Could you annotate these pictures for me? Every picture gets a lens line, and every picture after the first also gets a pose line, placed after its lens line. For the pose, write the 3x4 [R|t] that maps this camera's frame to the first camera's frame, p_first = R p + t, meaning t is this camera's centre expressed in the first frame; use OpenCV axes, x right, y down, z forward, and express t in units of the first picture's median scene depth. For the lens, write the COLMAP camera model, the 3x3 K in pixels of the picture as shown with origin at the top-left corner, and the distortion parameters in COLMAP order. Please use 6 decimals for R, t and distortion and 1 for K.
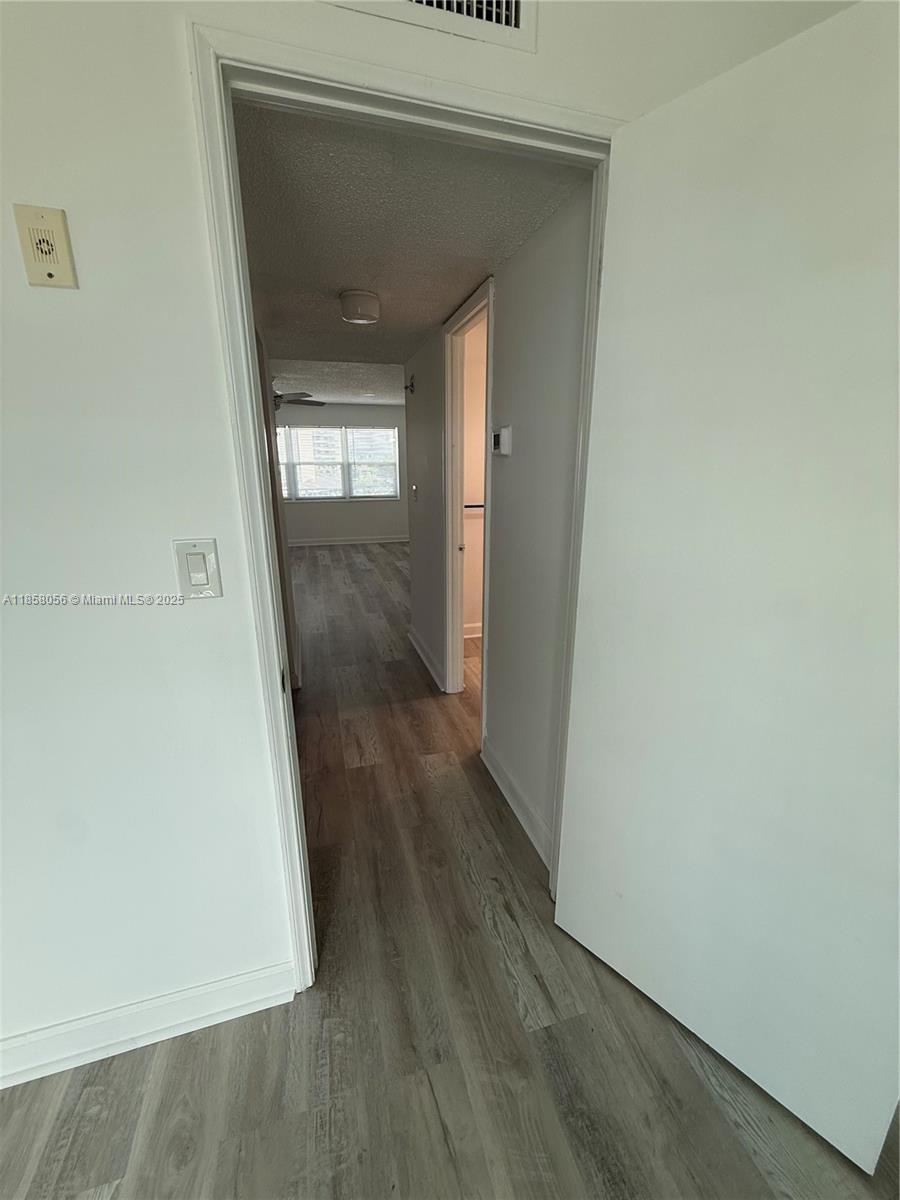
lens RADIAL K [[486.8, 0, 453.7], [0, 486.8, 597.6], [0, 0, 1]] dist [0.002091, 0.000034]
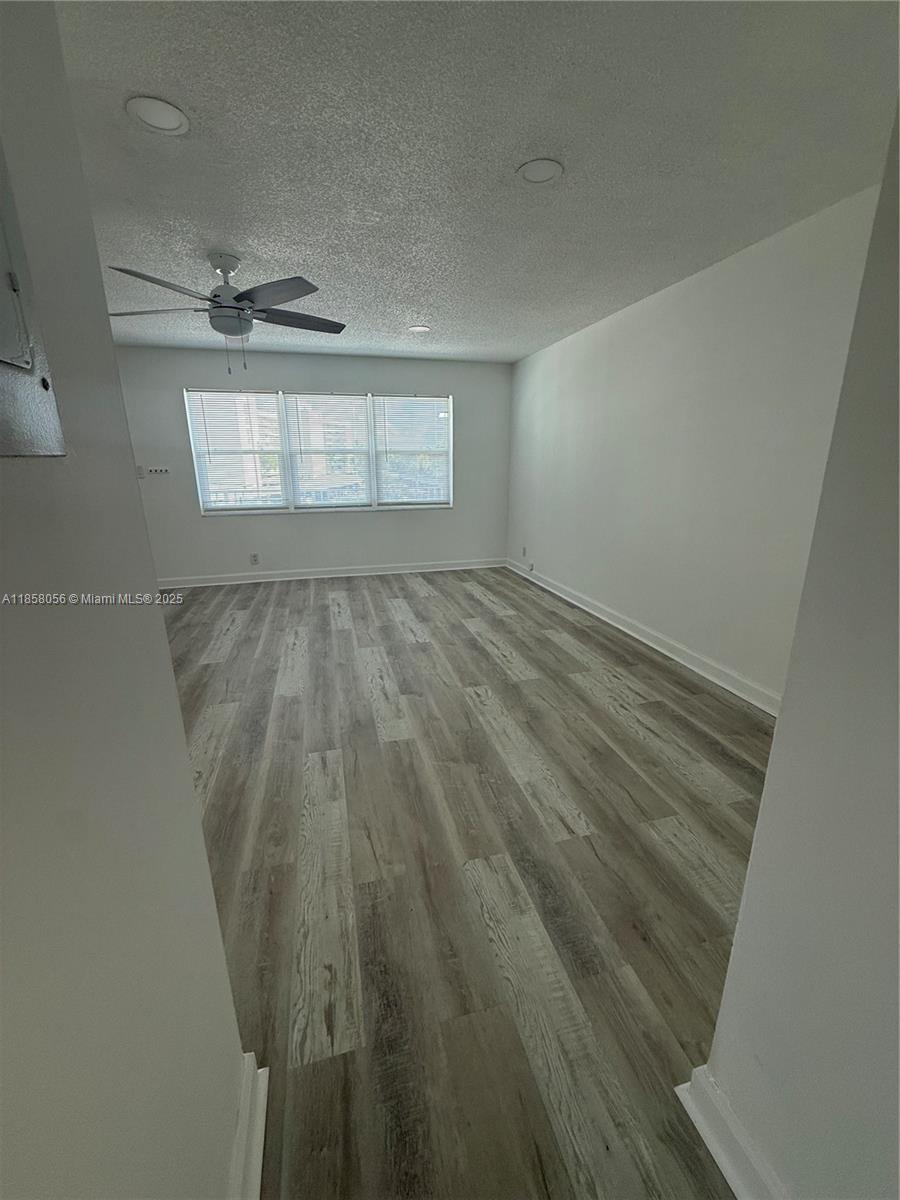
lens RADIAL K [[486.8, 0, 448.5], [0, 486.8, 597.2], [0, 0, 1]] dist [0.002091, 0.000034]
pose [[0.999555, 0.005788, -0.029276, -0.118159], [-0.005533, 0.999946, 0.008774, -0.104518], [0.029325, -0.008608, 0.999533, 0.417709]]
